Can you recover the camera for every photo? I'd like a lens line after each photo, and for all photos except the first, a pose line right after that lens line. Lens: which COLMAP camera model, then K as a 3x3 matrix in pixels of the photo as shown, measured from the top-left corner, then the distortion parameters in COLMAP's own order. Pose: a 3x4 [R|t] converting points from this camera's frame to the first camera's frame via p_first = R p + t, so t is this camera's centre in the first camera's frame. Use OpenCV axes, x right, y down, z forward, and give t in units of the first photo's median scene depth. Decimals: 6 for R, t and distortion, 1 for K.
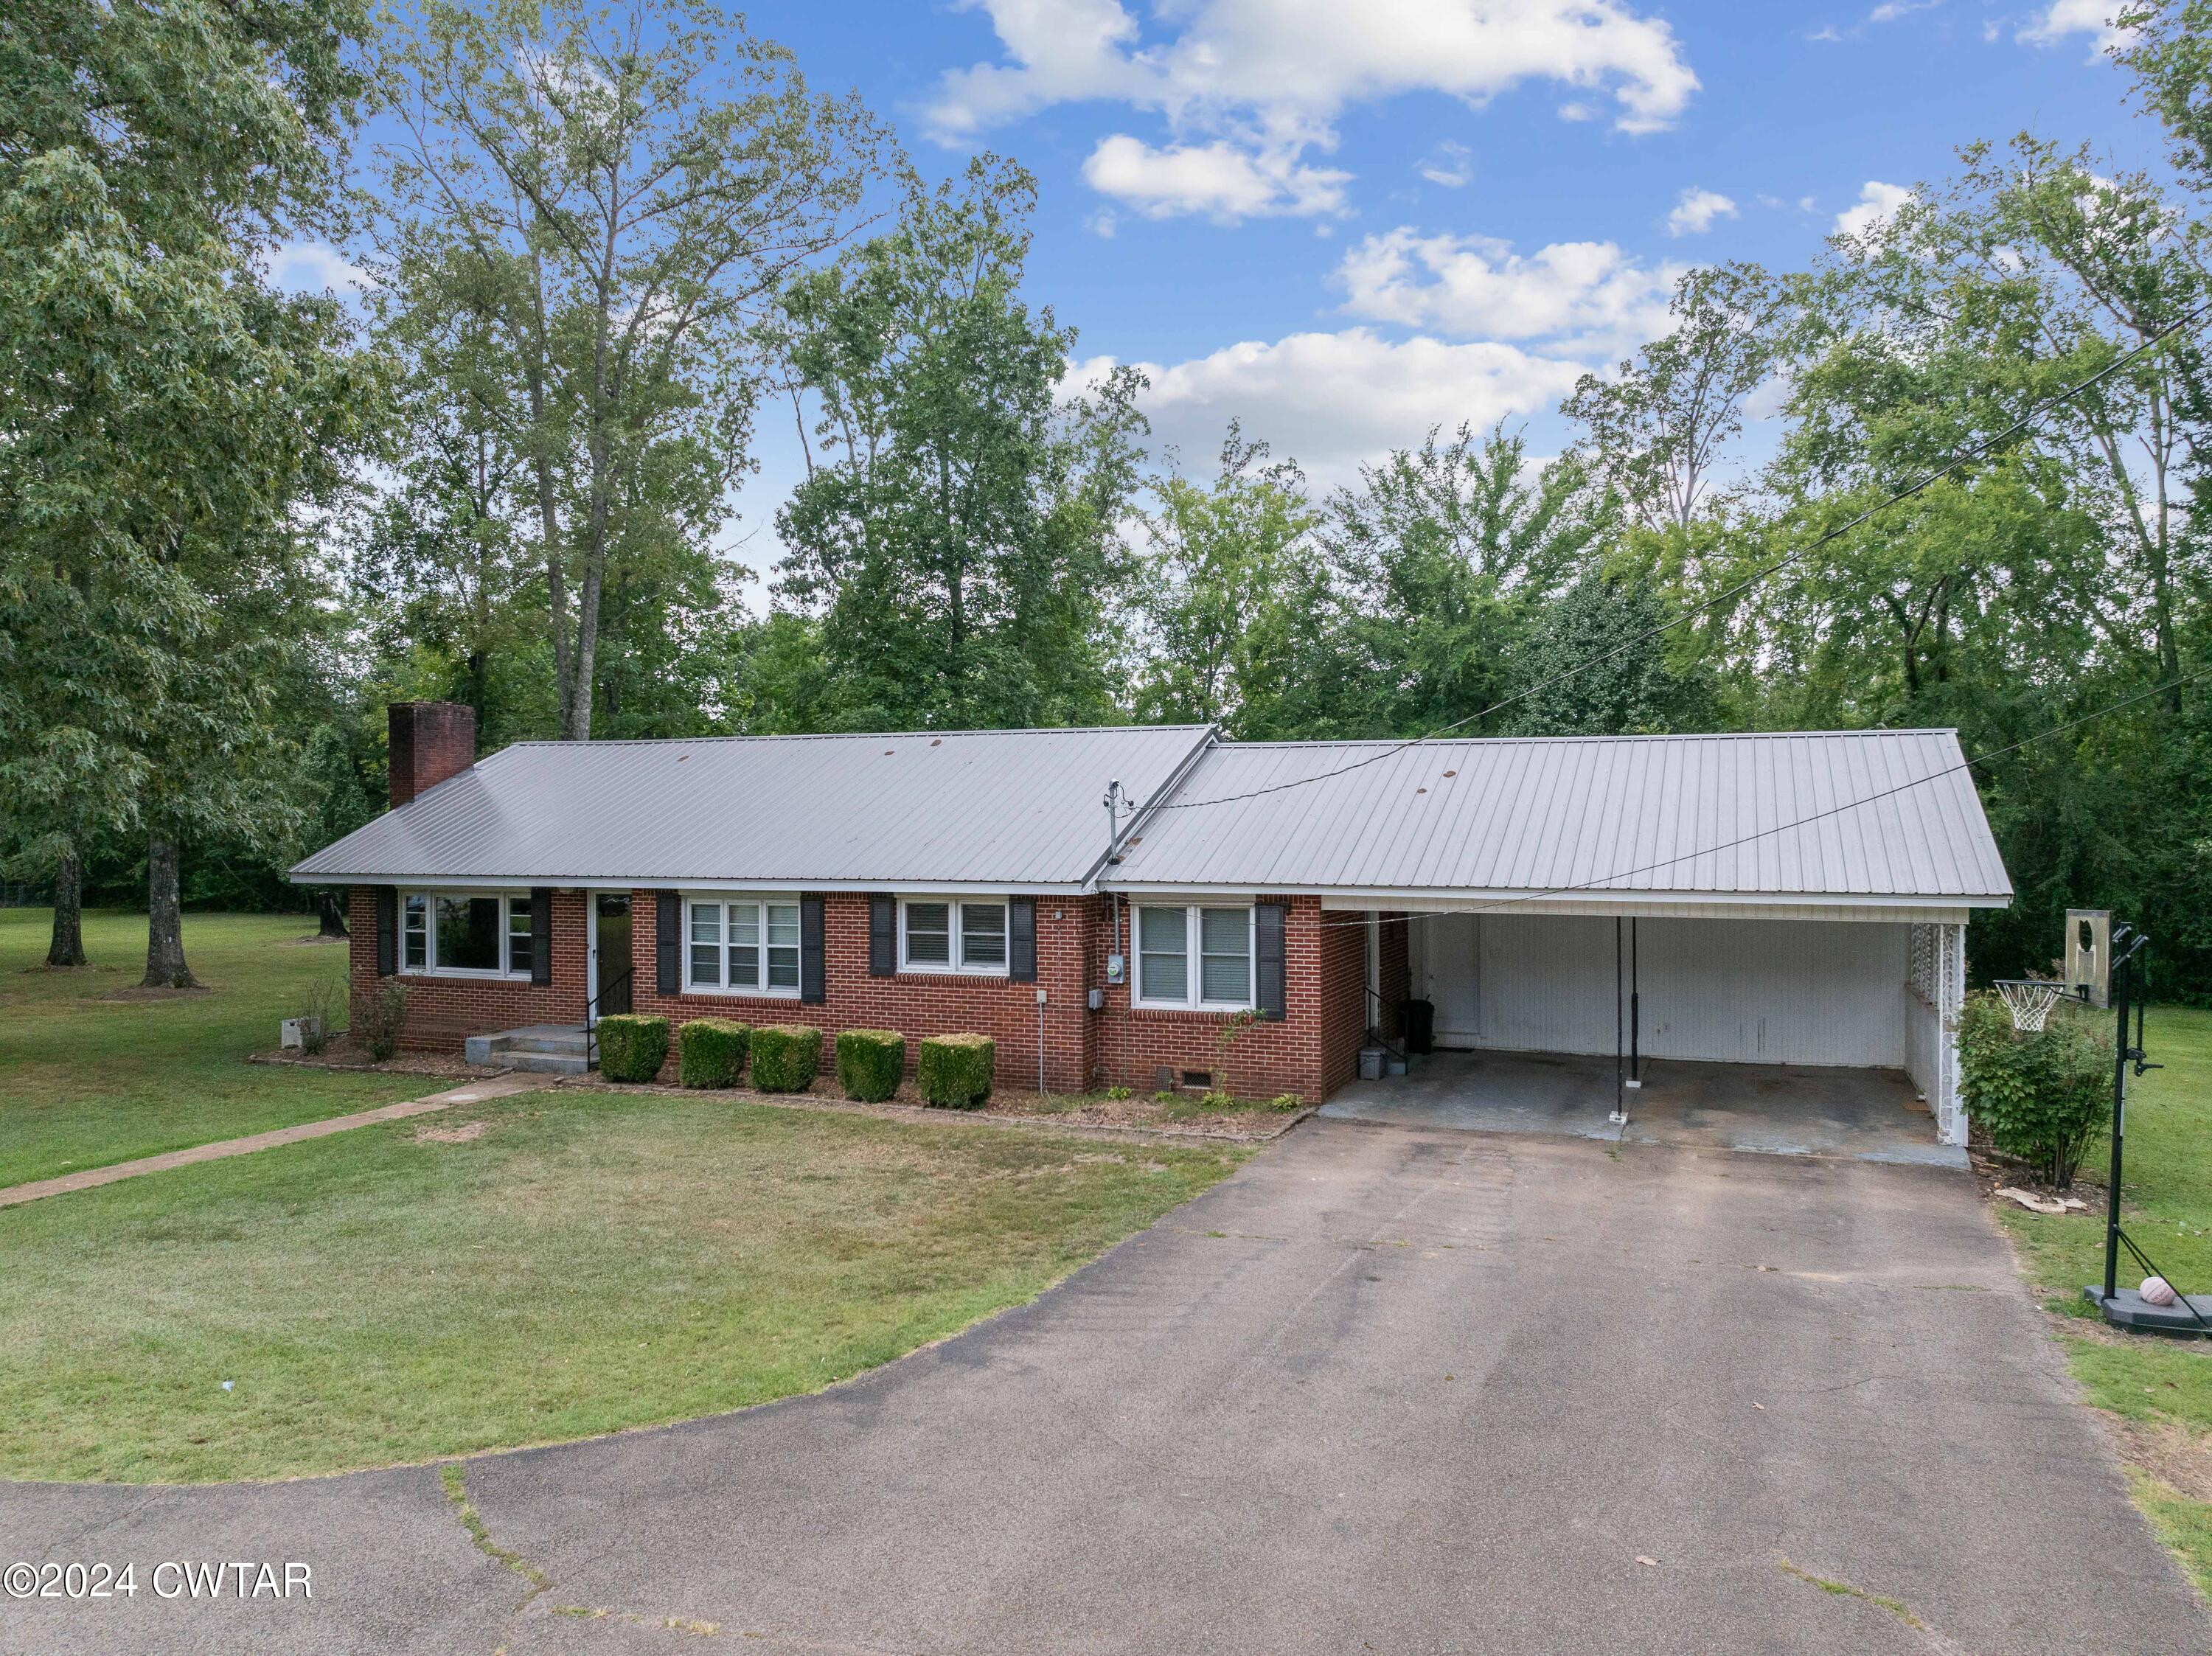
lens RADIAL K [[1554.3, 0, 1114.5], [0, 1554.3, 815.0], [0, 0, 1]] dist [-0.036730, 0.007169]
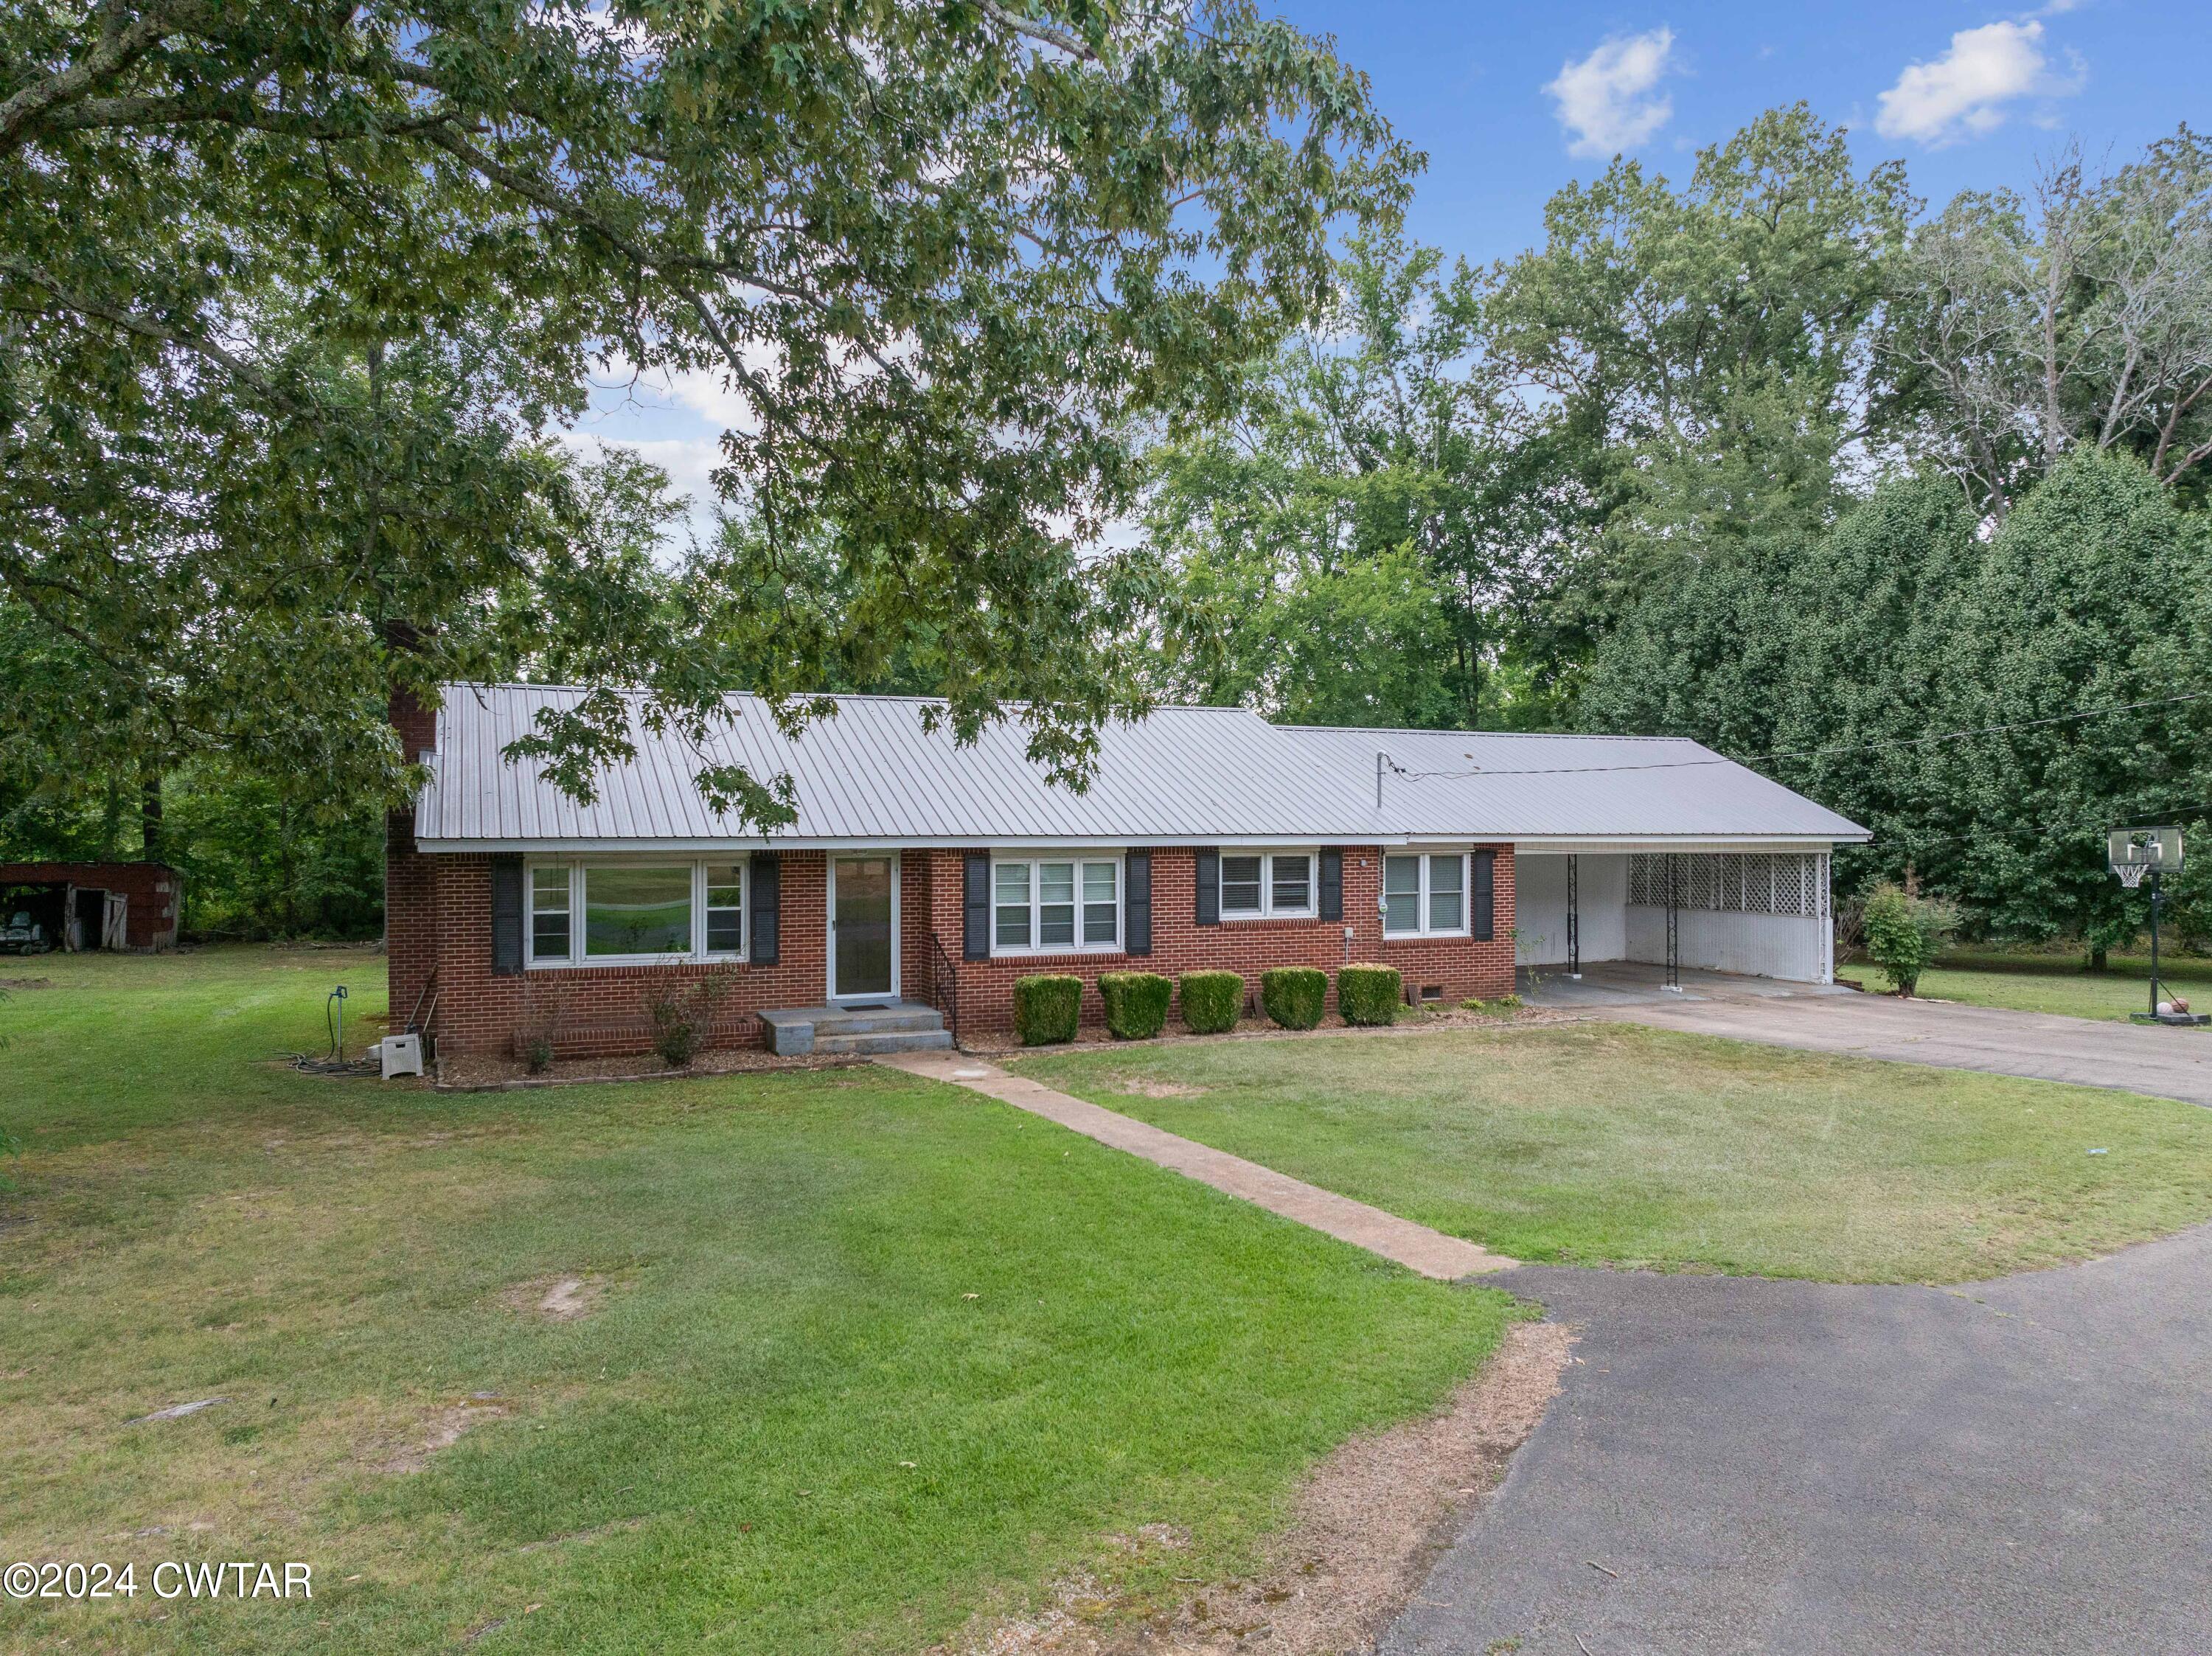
lens RADIAL K [[1554.3, 0, 1113.4], [0, 1554.3, 841.9], [0, 0, 1]] dist [-0.036730, 0.007169]
pose [[0.707495, -0.002318, 0.706715, -0.826805], [-0.003422, 0.999972, 0.006706, 0.033925], [-0.706710, -0.007163, 0.707467, 0.244774]]
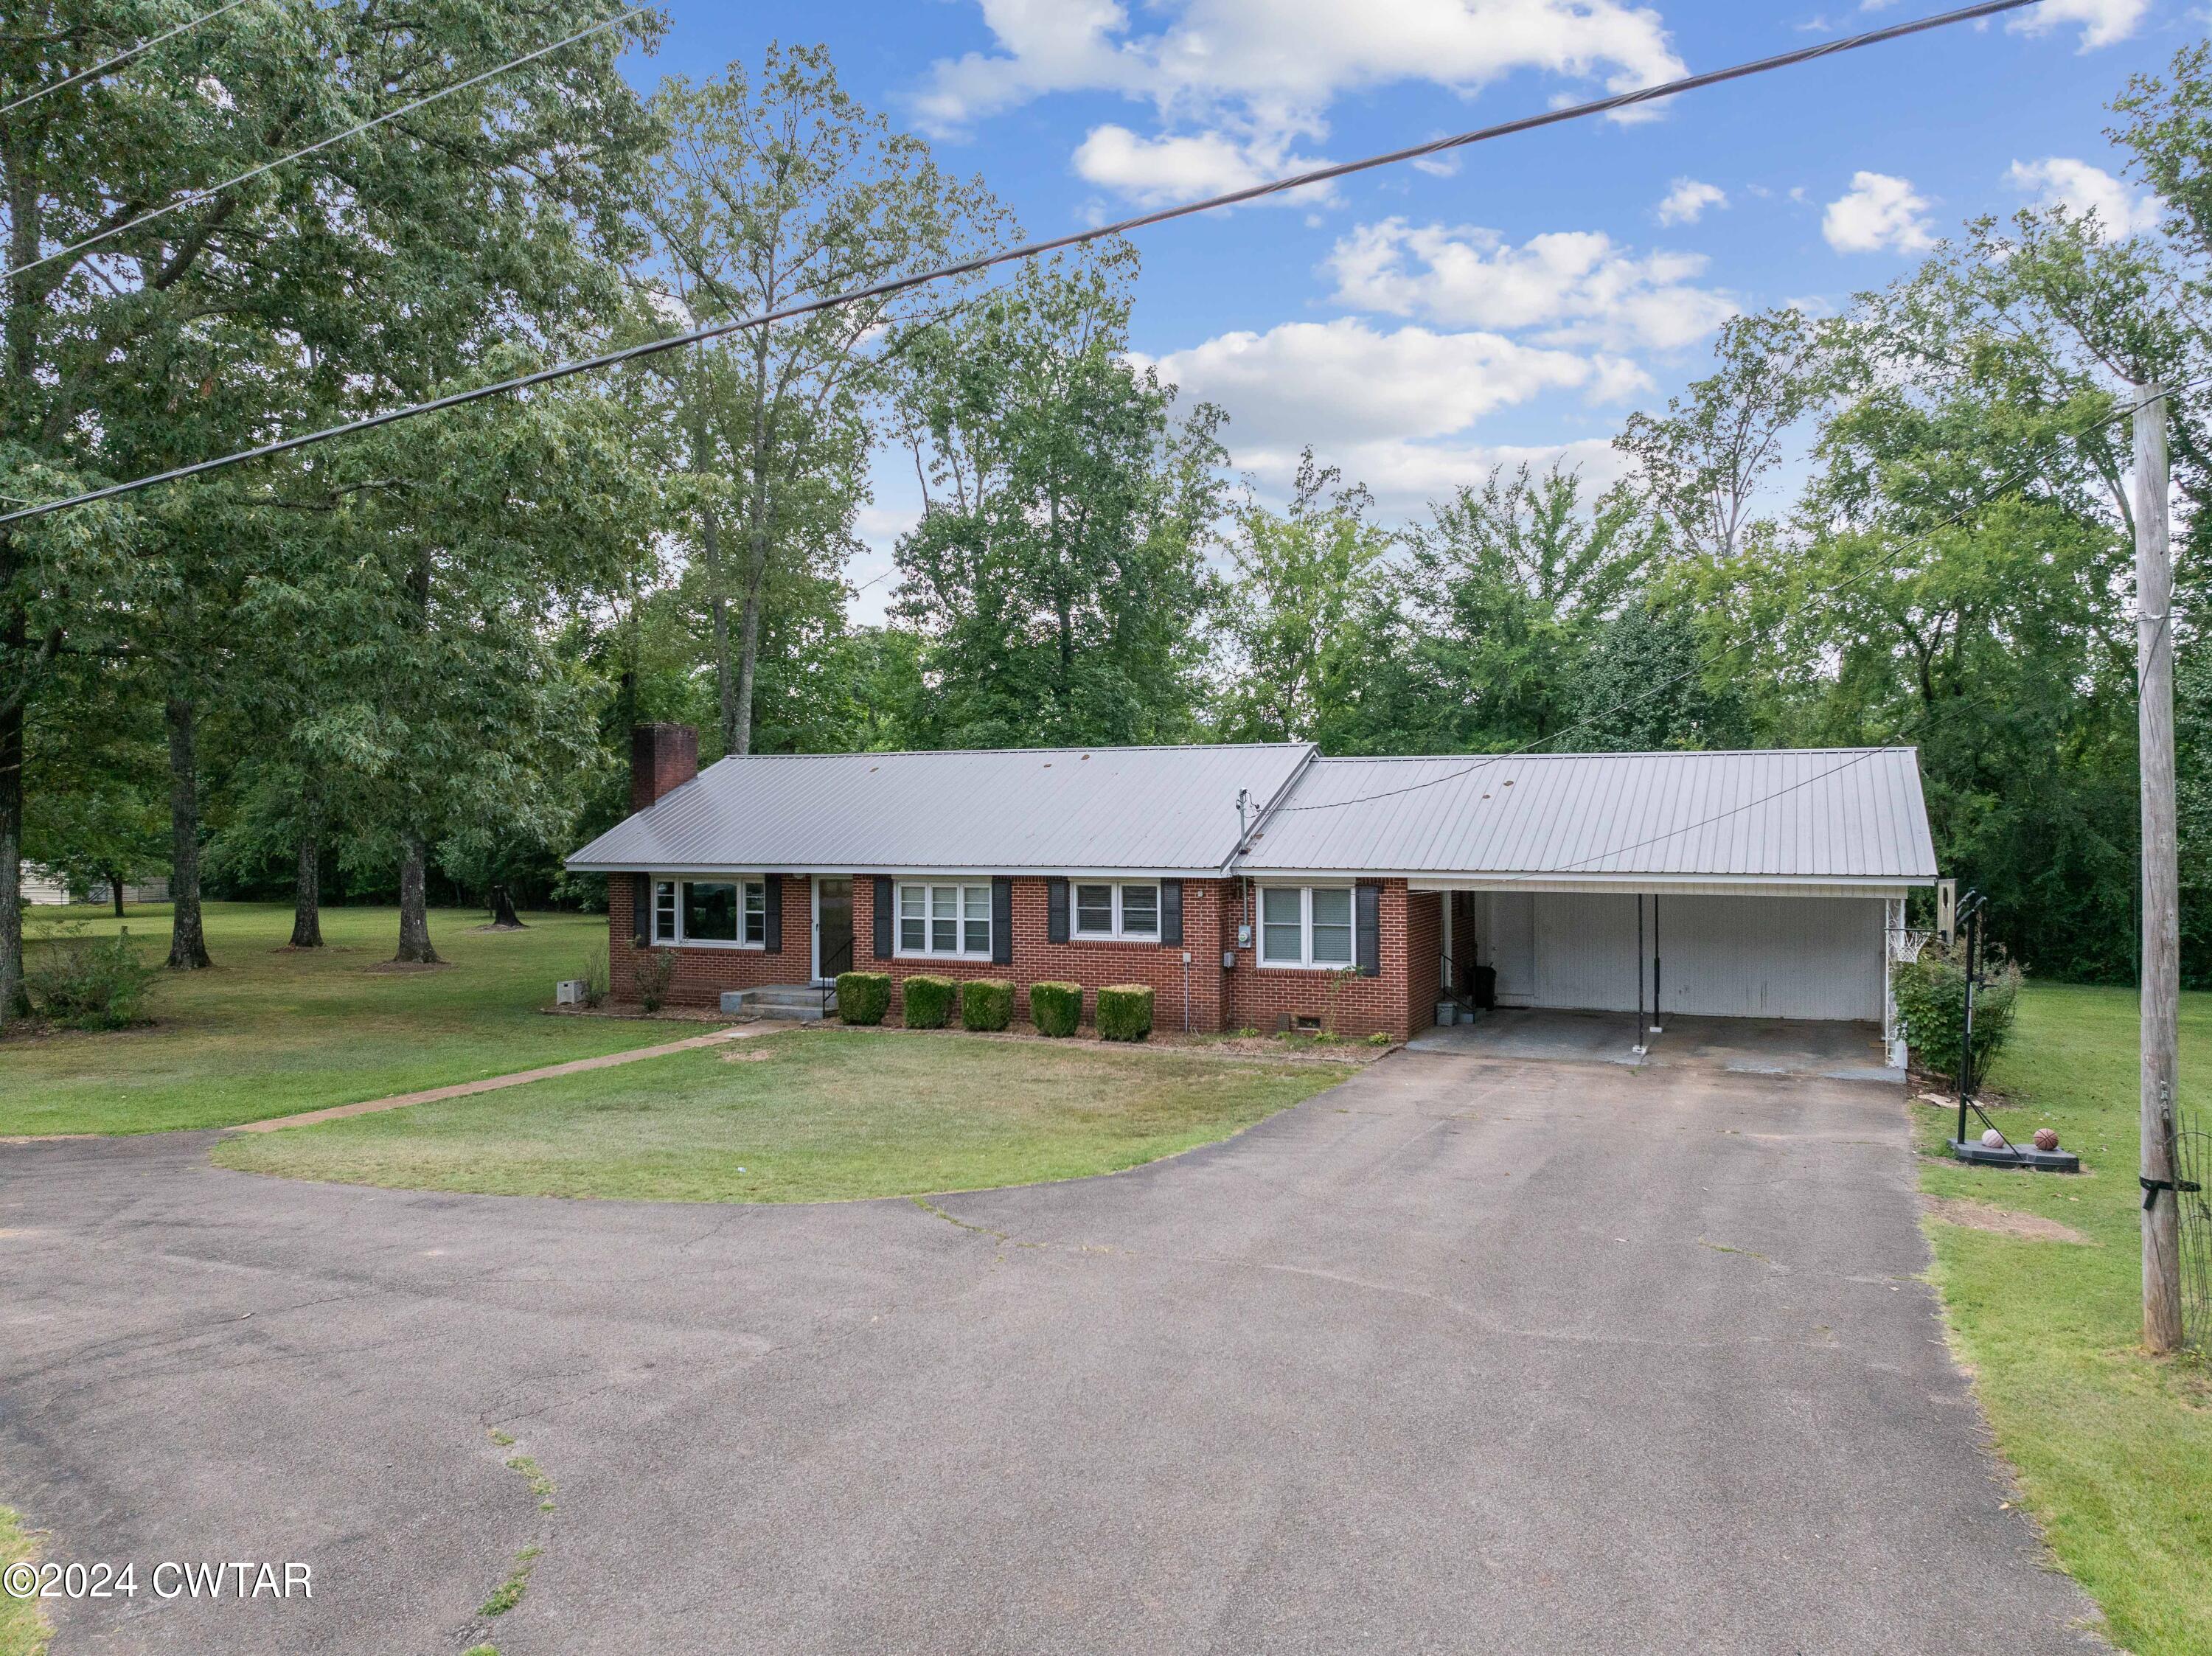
lens RADIAL K [[1554.3, 0, 1113.5], [0, 1554.3, 820.1], [0, 0, 1]] dist [-0.036730, 0.007169]
pose [[0.999275, 0.000312, -0.038080, -0.048483], [-0.000274, 0.999999, 0.000999, 0.001951], [0.038080, -0.000988, 0.999274, -0.231525]]
